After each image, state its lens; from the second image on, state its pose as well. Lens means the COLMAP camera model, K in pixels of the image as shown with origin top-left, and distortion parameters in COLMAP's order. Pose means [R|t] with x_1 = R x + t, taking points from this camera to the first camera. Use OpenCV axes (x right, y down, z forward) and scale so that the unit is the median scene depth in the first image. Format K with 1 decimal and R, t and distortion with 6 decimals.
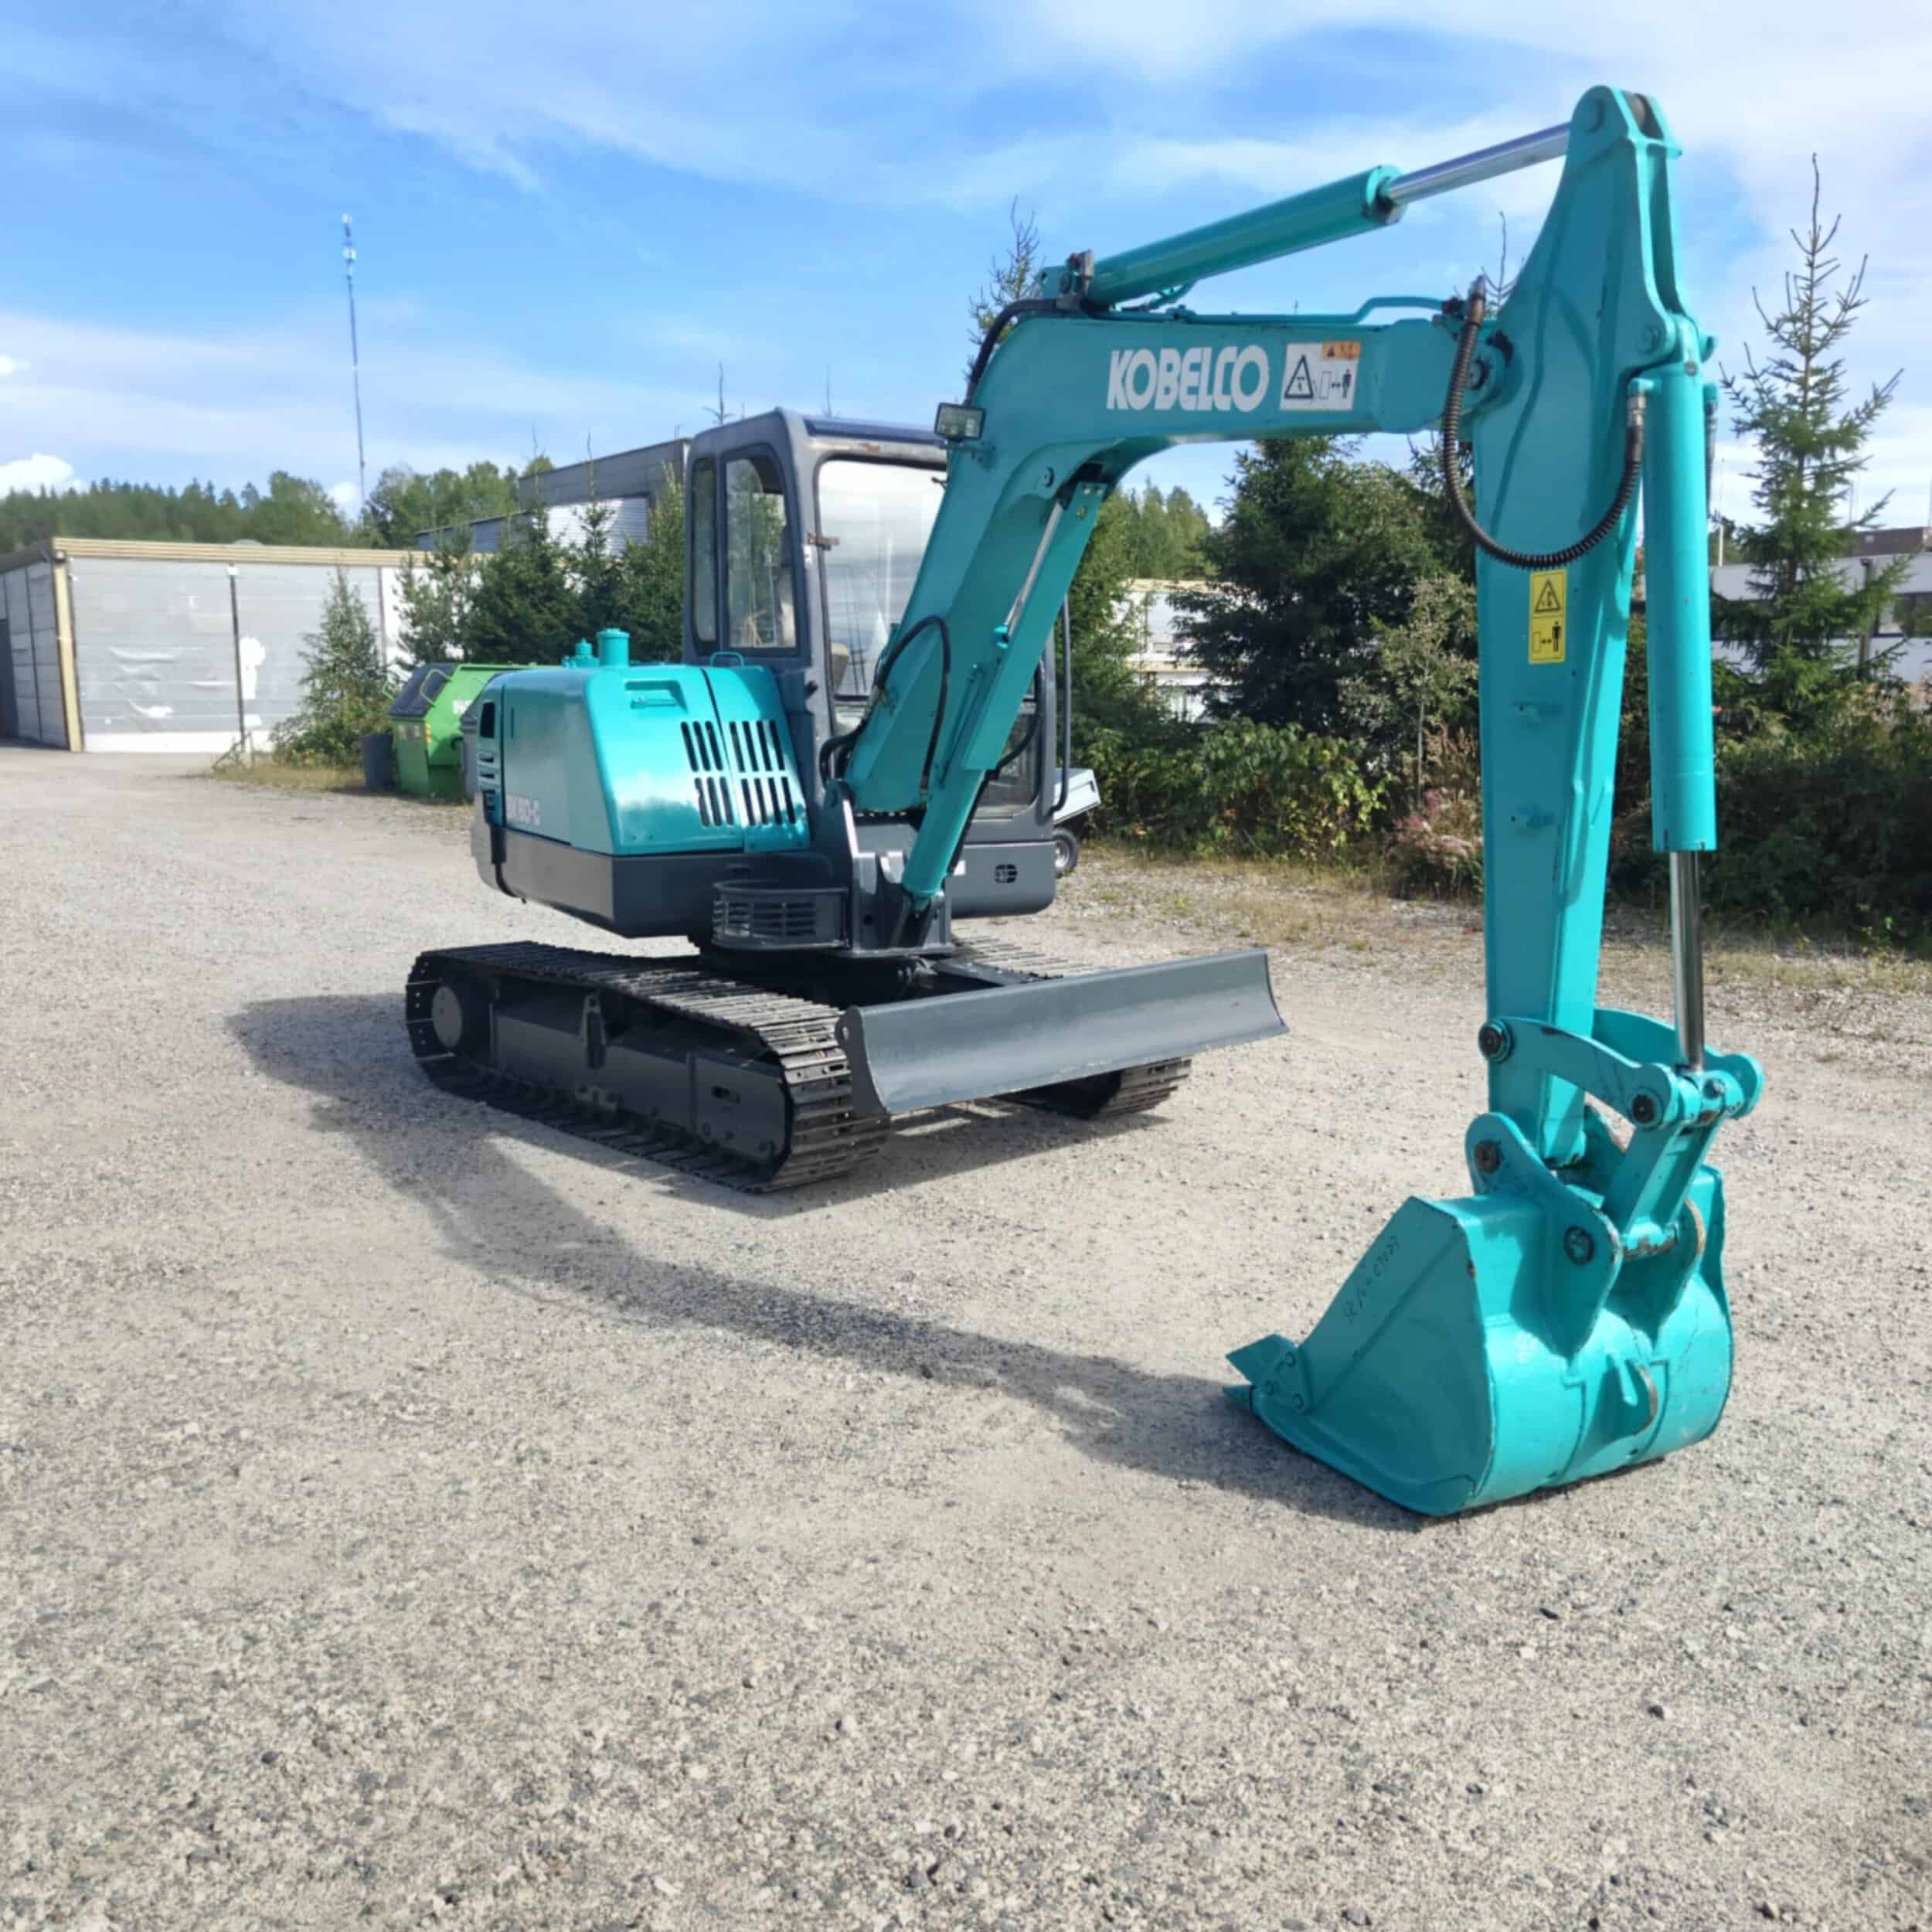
lens RADIAL K [[1844.7, 0, 968.6], [0, 1844.7, 1010.6], [0, 0, 1]] dist [-0.004818, 0.005251]
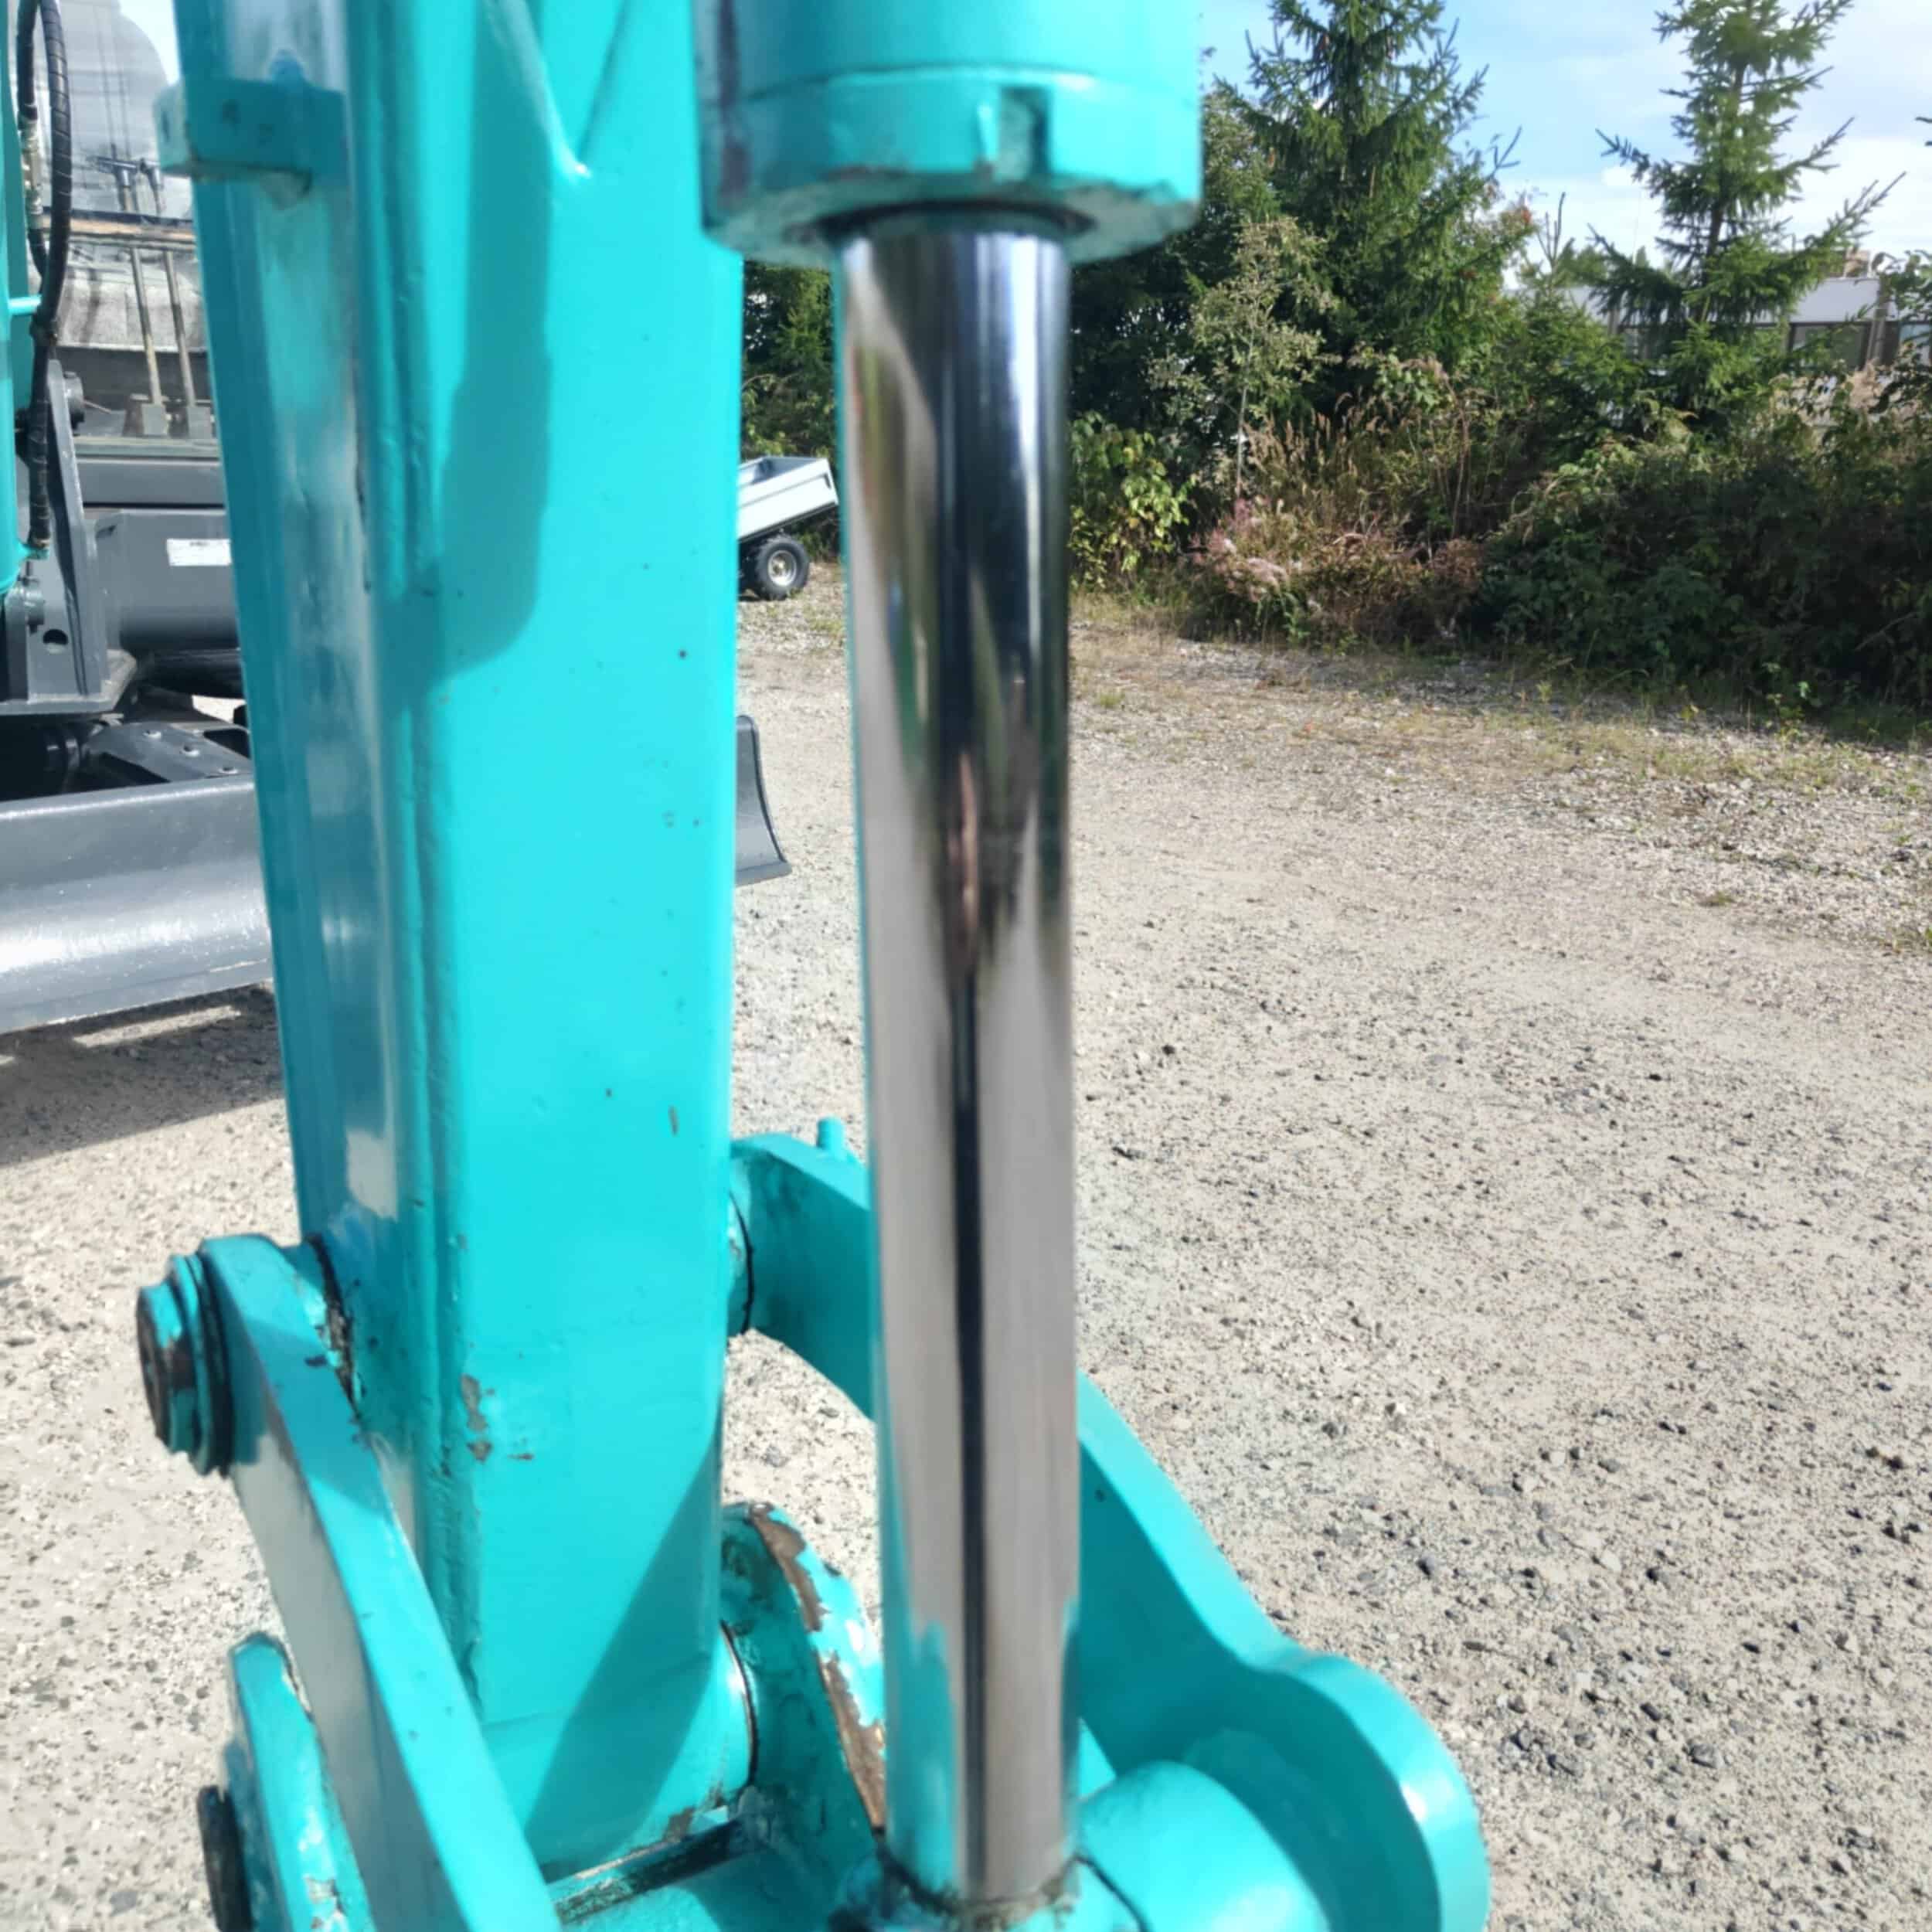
lens RADIAL K [[1819.6, 0, 970.3], [0, 1819.6, 1019.7], [0, 0, 1]] dist [0.008199, -0.001212]
pose [[0.997981, 0.016038, 0.061448, 0.089950], [-0.025037, 0.988578, 0.148613, -0.012652], [-0.058363, -0.149852, 0.986984, 0.205386]]
